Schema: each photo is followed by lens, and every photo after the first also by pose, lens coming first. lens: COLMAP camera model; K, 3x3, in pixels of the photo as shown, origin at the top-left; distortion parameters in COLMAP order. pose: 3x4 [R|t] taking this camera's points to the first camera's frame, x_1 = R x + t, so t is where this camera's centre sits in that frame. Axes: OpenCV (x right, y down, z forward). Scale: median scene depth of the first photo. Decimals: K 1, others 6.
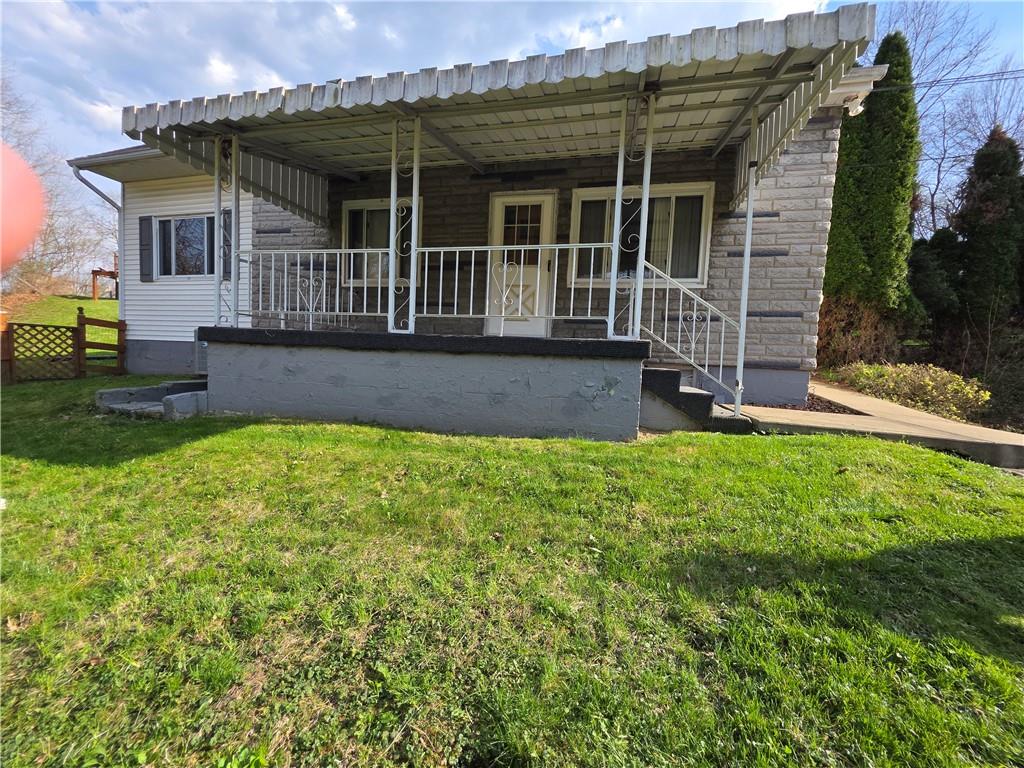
lens RADIAL K [[414.9, 0, 512.0], [0, 414.9, 384.0], [0, 0, 1]] dist [0.000524, 0.000031]
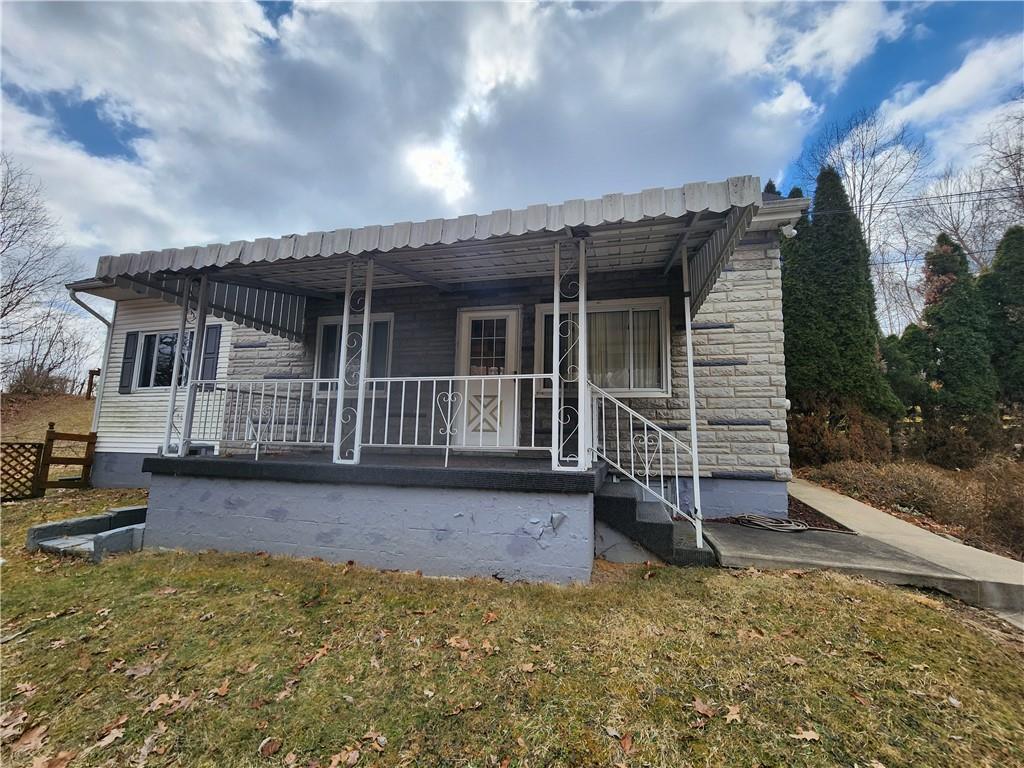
lens RADIAL K [[424.6, 0, 512.0], [0, 424.6, 384.0], [0, 0, 1]] dist [-0.001051, 0.000003]
pose [[0.999680, -0.025262, -0.001374, 0.092527], [0.024500, 0.980199, -0.196494, -0.073468], [0.006311, 0.196397, 0.980504, -0.004864]]
